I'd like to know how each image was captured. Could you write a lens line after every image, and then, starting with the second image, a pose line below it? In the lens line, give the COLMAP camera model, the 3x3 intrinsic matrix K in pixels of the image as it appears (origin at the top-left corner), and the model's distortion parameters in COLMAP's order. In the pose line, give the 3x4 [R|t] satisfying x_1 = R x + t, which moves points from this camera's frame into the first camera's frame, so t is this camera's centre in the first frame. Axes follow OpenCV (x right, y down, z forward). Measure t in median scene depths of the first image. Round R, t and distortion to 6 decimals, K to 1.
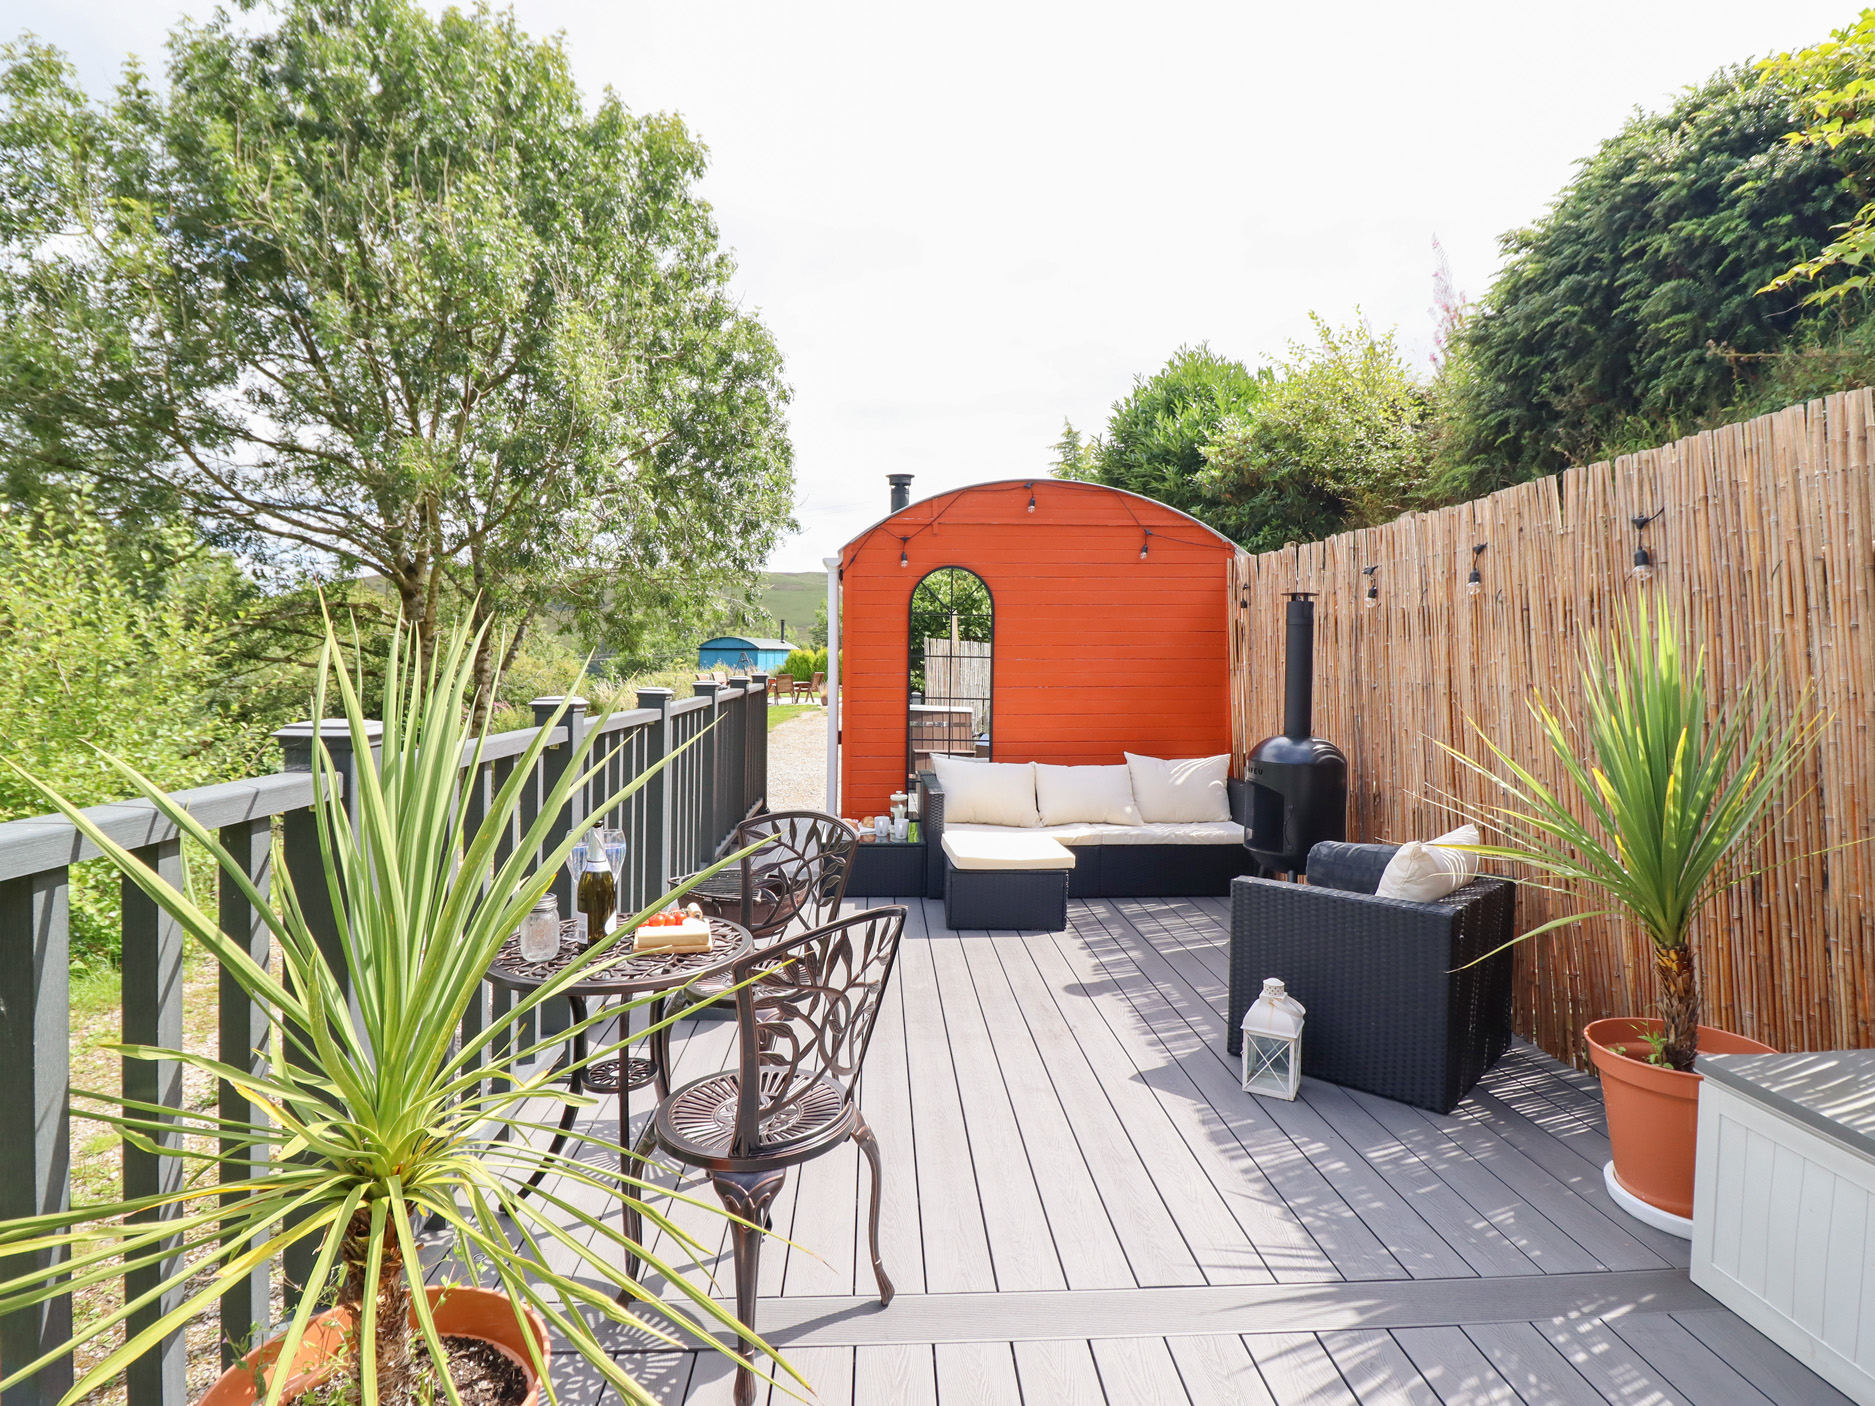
lens RADIAL K [[999.7, 0, 936.3], [0, 999.7, 691.3], [0, 0, 1]] dist [-0.000078, -0.016907]
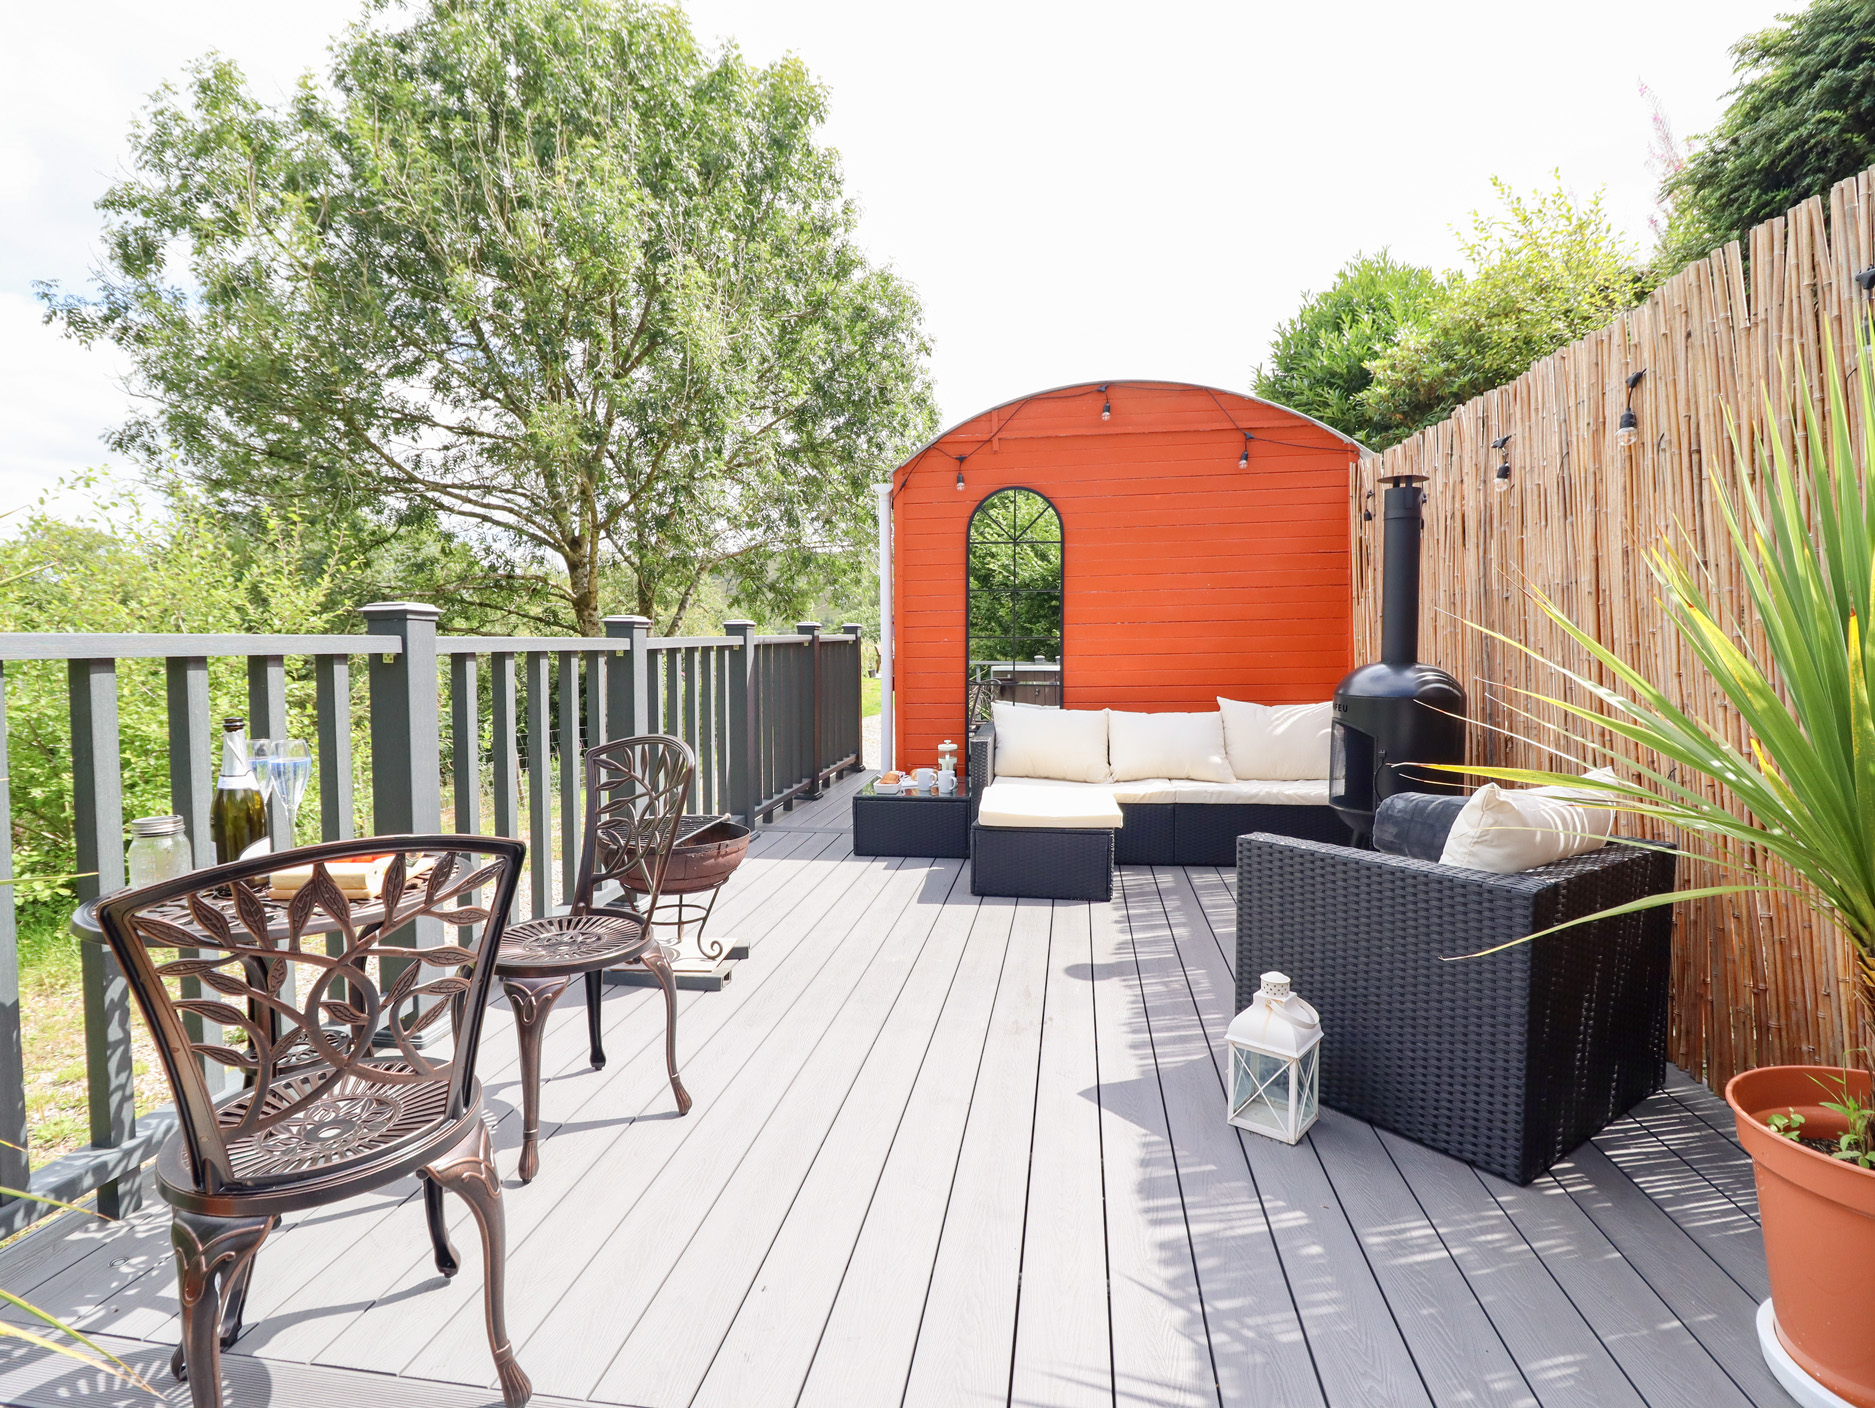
lens RADIAL K [[978.5, 0, 937.5], [0, 978.5, 704.0], [0, 0, 1]] dist [-0.013290, -0.002720]
pose [[0.978049, -0.002620, -0.208360, 0.126849], [0.010063, 0.999348, 0.034673, 0.034857], [0.208133, -0.036009, 0.977438, 0.137914]]
